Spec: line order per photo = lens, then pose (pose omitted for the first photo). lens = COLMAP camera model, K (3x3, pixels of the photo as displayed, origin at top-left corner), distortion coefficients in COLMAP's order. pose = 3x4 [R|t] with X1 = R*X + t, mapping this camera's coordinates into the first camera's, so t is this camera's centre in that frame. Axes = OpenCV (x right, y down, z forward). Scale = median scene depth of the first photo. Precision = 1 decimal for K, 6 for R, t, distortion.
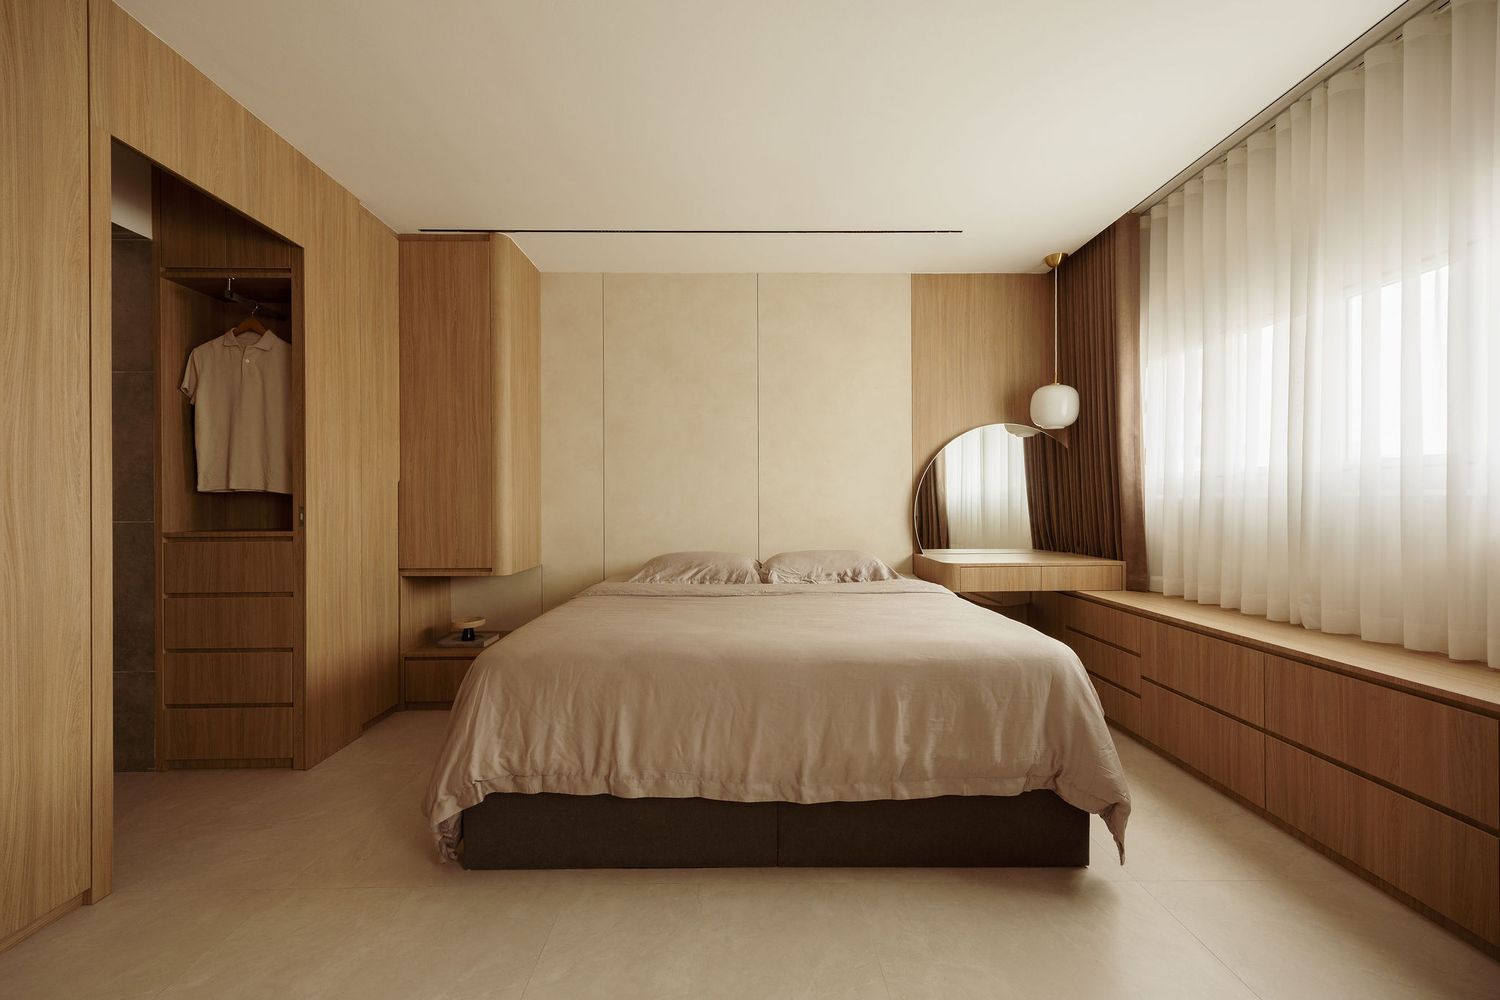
lens RADIAL K [[607.4, 0, 750.0], [0, 607.4, 500.0], [0, 0, 1]] dist [-0.003136, -0.000213]
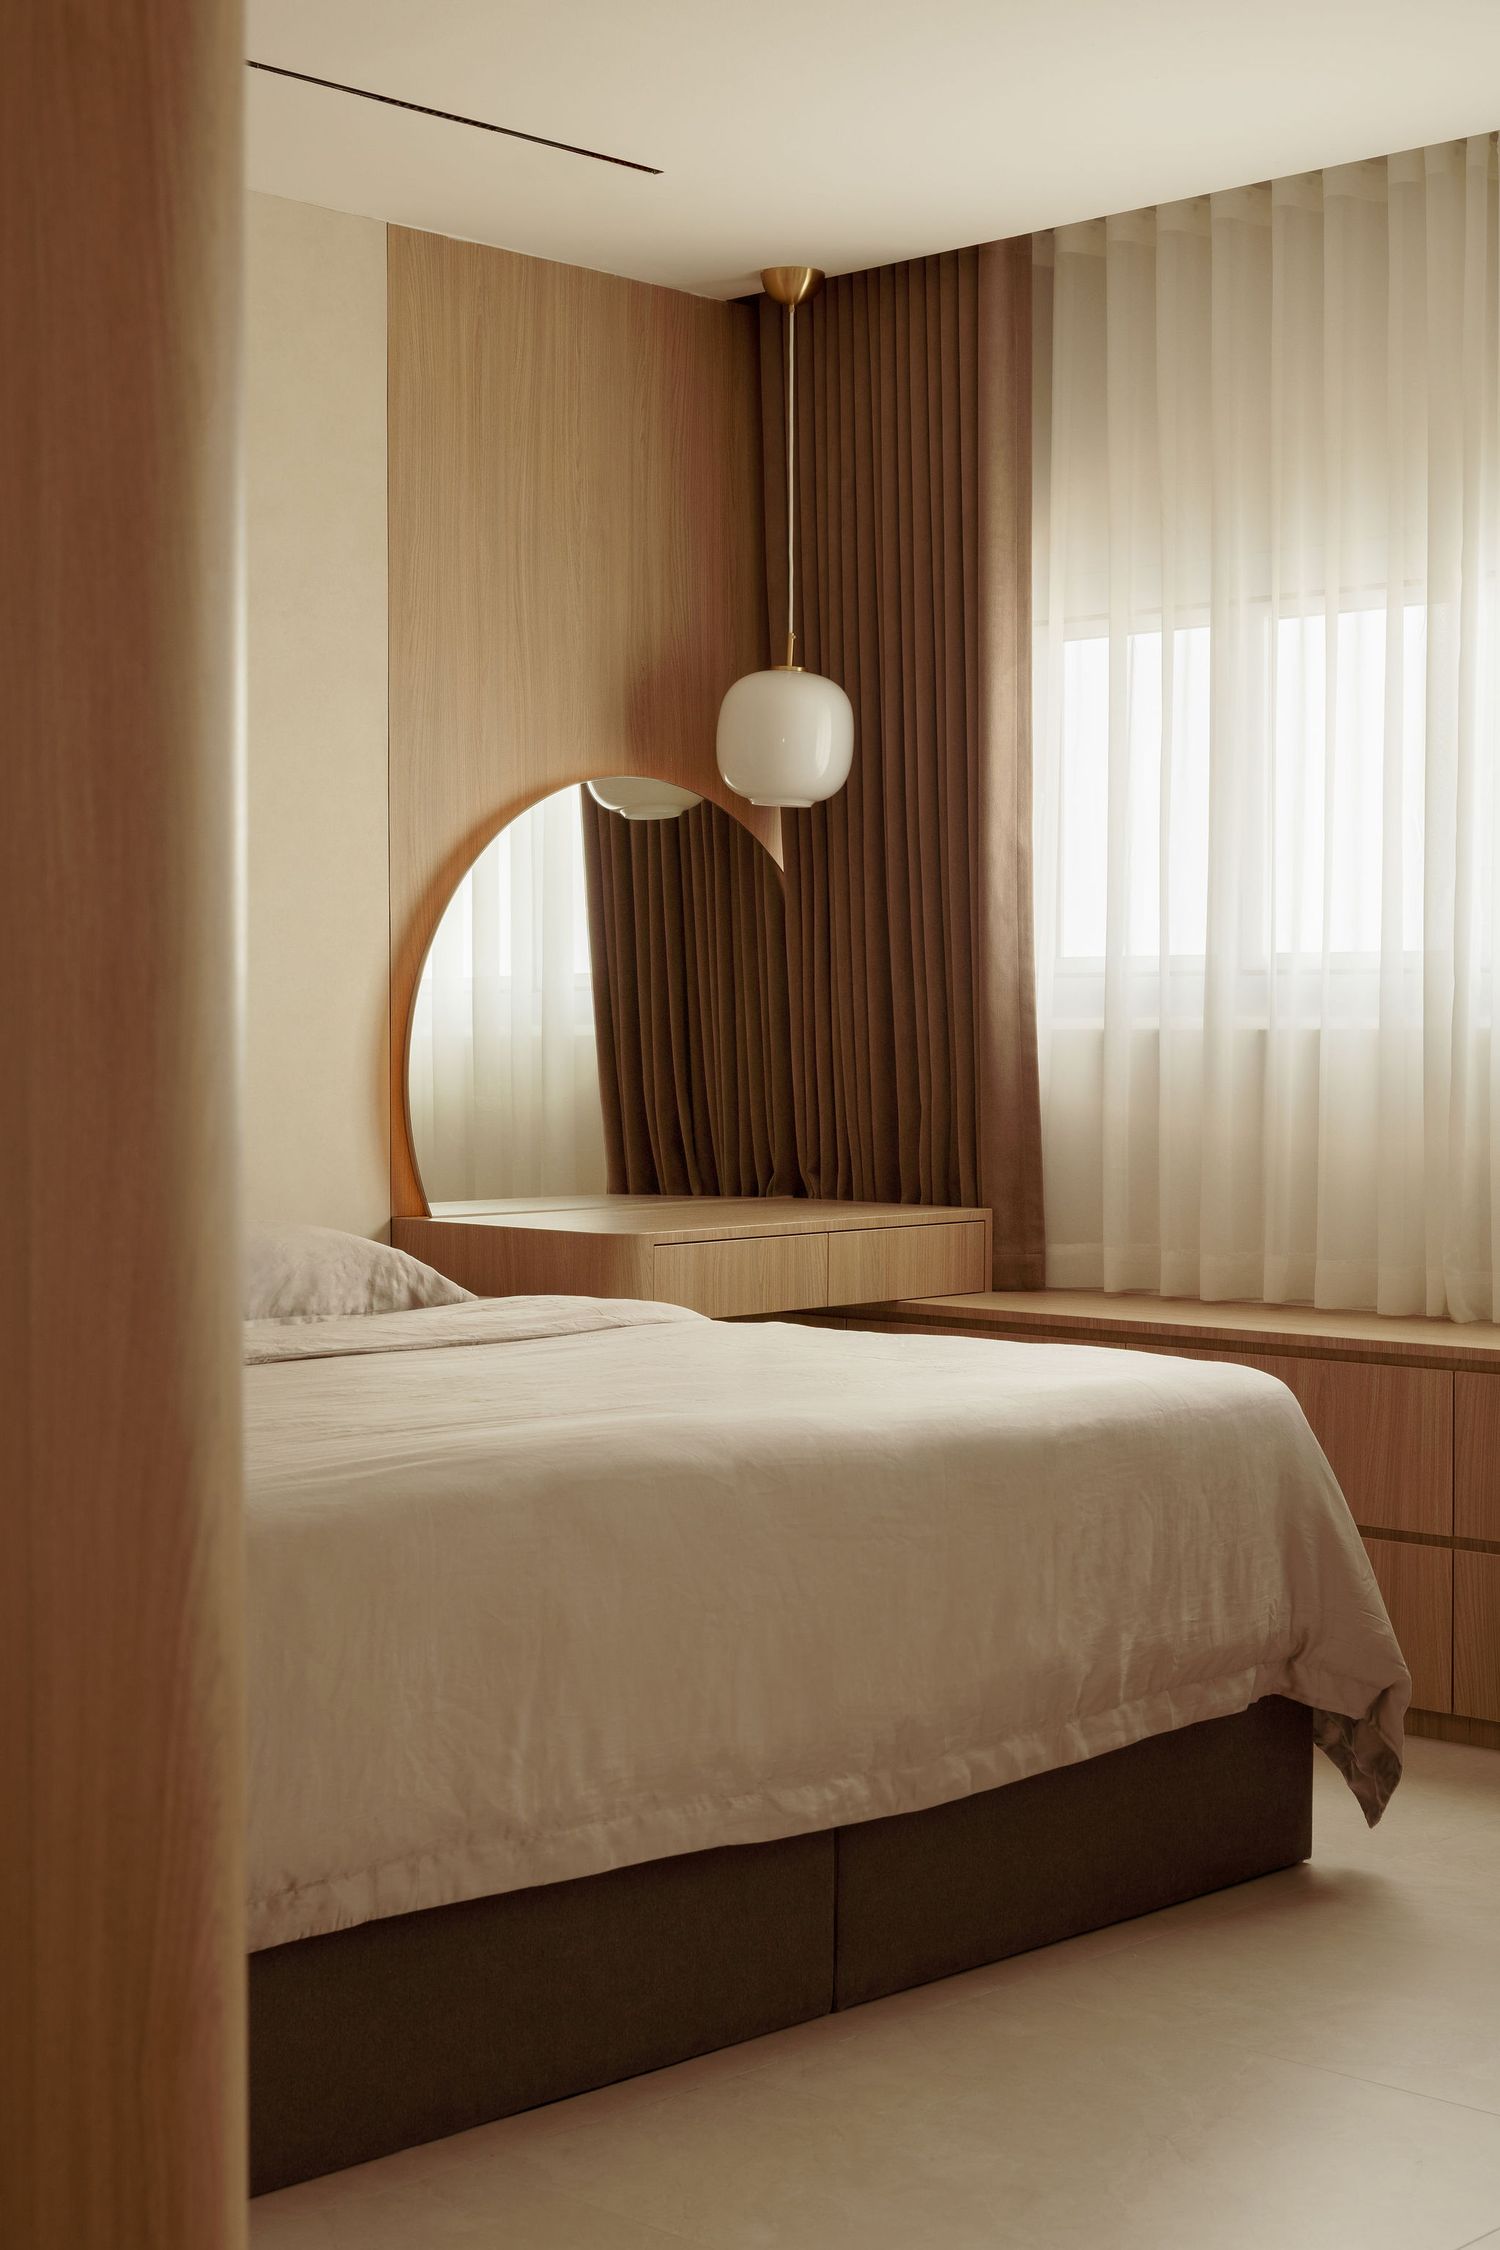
lens RADIAL K [[3176.8, 0, 750.0], [0, 3176.8, 1125.0], [0, 0, 1]] dist [-0.121800, 0.007454]
pose [[0.700387, -0.015675, 0.713591, -0.791595], [-0.004980, 0.999627, 0.026846, 0.005690], [-0.713746, -0.022356, 0.700048, -0.177944]]
